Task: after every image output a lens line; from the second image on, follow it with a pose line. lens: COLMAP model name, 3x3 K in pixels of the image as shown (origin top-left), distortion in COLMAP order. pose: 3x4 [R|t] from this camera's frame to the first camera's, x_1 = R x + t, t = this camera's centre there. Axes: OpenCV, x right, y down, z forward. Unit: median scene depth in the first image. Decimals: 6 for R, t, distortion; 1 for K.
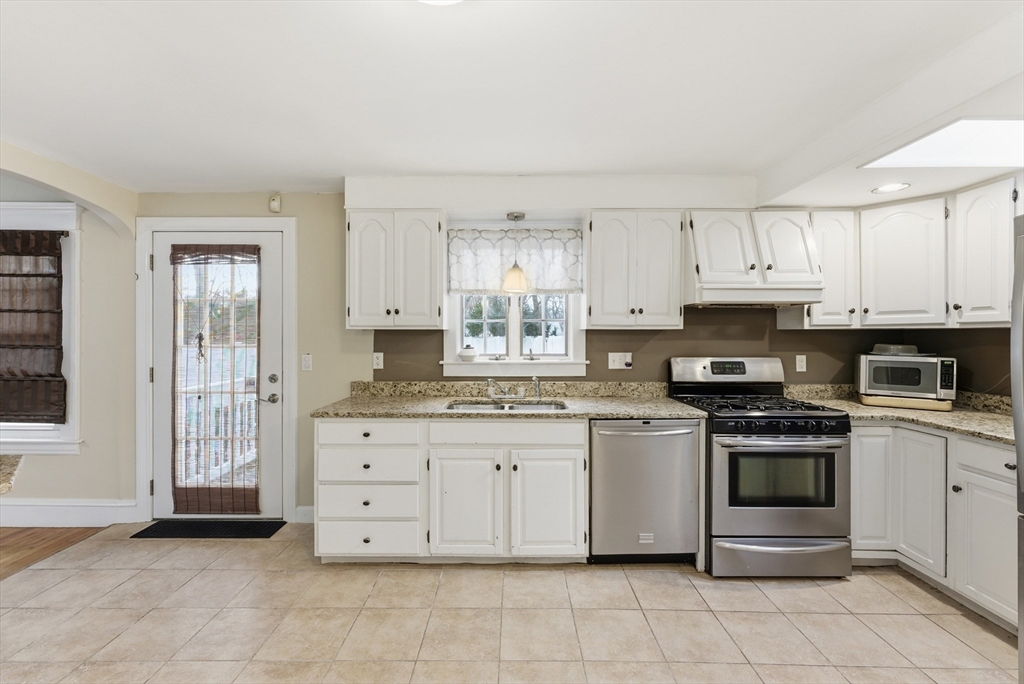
lens RADIAL K [[428.0, 0, 510.4], [0, 428.0, 335.7], [0, 0, 1]] dist [-0.001455, 0.000036]
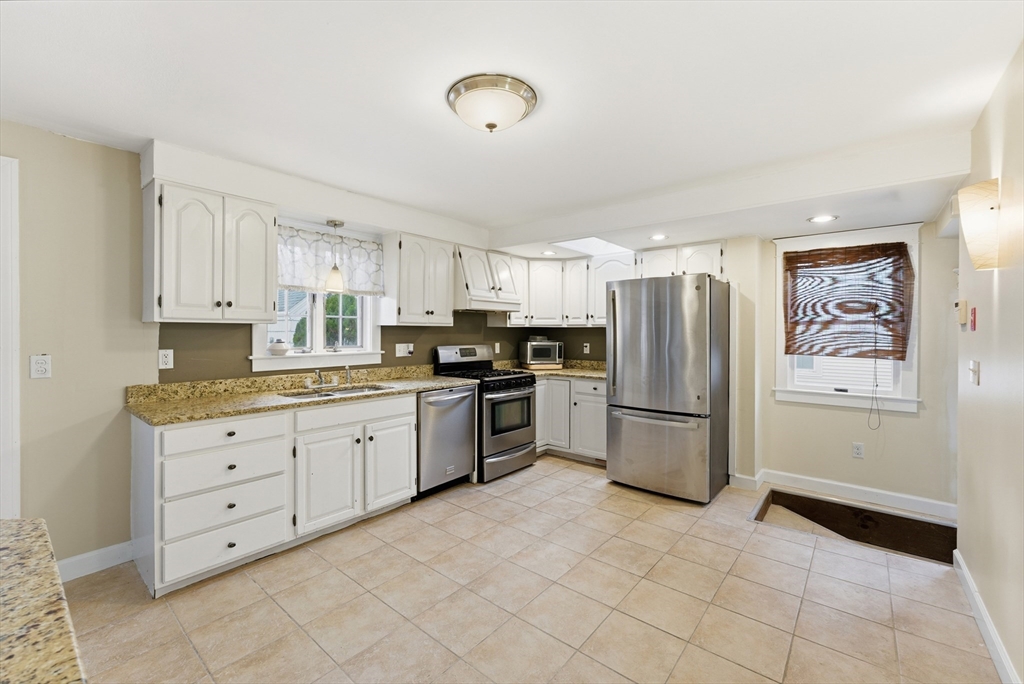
lens RADIAL K [[424.6, 0, 509.6], [0, 424.6, 333.2], [0, 0, 1]] dist [-0.002169, -0.000196]
pose [[0.639756, -0.001248, 0.768577, -0.606239], [-0.002531, 0.999990, 0.003730, 0.002704], [-0.768574, -0.004332, 0.639746, -0.068320]]
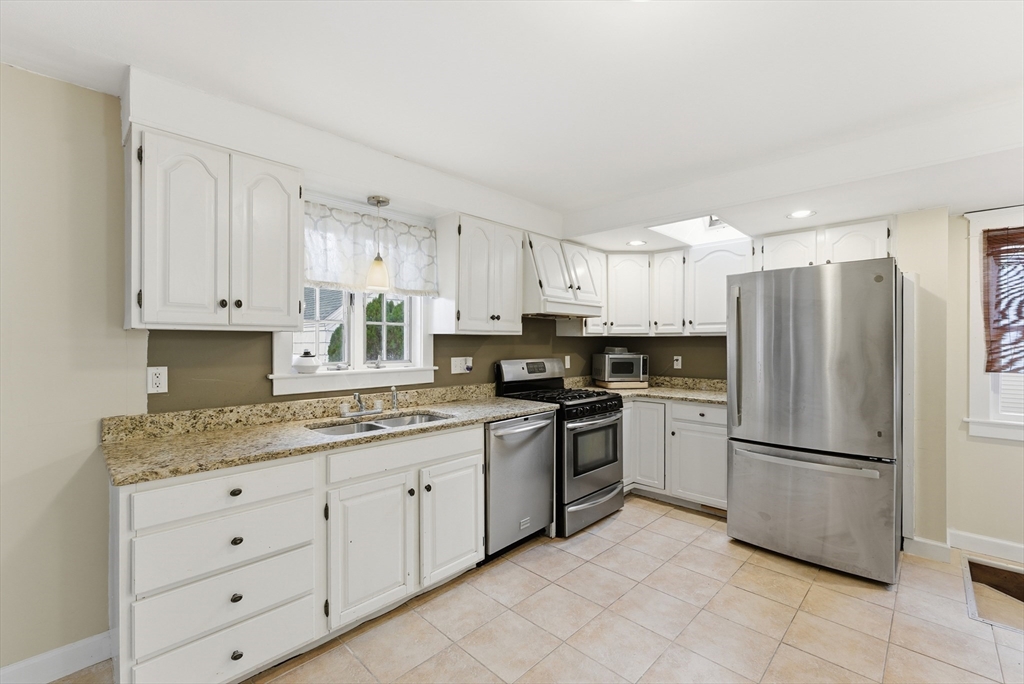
lens RADIAL K [[433.1, 0, 509.9], [0, 433.1, 343.8], [0, 0, 1]] dist [-0.002304, 0.000008]
pose [[0.696406, -0.002233, 0.717644, -0.471349], [0.000055, 0.999995, 0.003059, 0.004890], [-0.717648, -0.002091, 0.696403, 0.228019]]
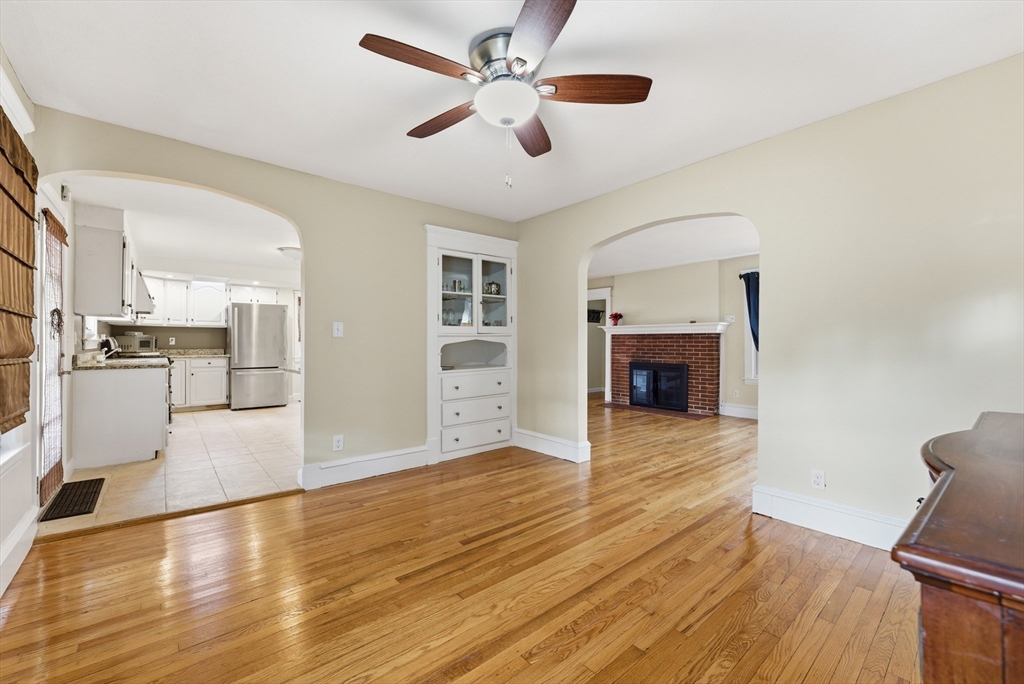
lens RADIAL K [[432.2, 0, 512.0], [0, 432.2, 342.0], [0, 0, 1]] dist [0.020469, 0.000055]
pose [[-0.632562, 0.001790, 0.774508, -2.543166], [-0.002816, 0.999985, -0.004611, 0.088969], [-0.774505, -0.005097, -0.632548, 0.972812]]
